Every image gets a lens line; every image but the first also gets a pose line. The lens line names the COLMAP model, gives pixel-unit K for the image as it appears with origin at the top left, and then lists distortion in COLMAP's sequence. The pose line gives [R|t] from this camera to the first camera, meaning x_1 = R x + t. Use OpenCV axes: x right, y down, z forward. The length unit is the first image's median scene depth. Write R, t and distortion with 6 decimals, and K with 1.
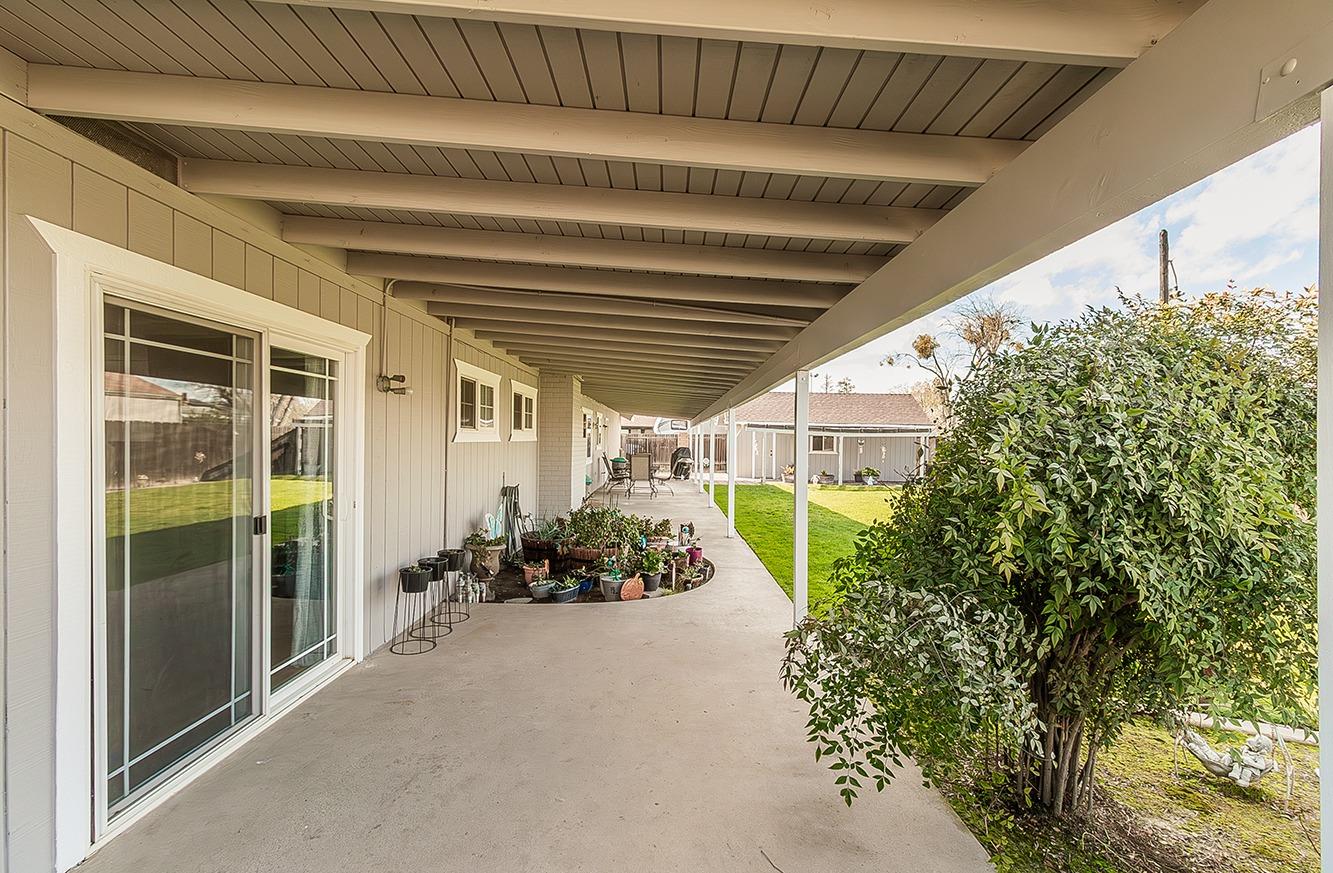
lens RADIAL K [[602.6, 0, 662.5], [0, 602.6, 441.2], [0, 0, 1]] dist [0.001513, 0.000151]
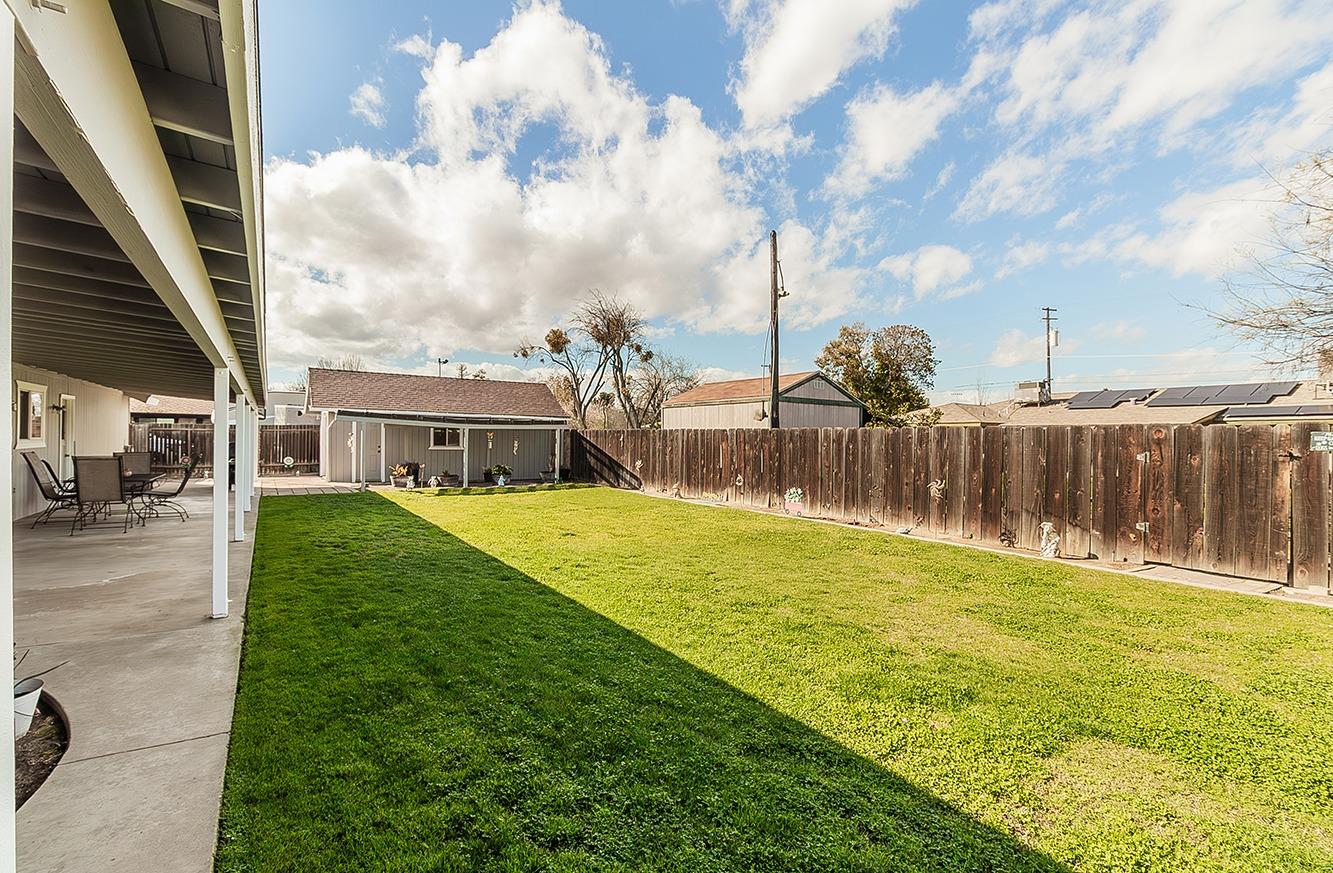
lens RADIAL K [[602.6, 0, 662.5], [0, 602.6, 441.2], [0, 0, 1]] dist [0.001513, 0.000151]
pose [[0.833618, -0.005833, 0.552311, 0.059980], [0.000873, 0.999957, 0.009243, 0.002020], [-0.552341, -0.007223, 0.833587, 0.150863]]
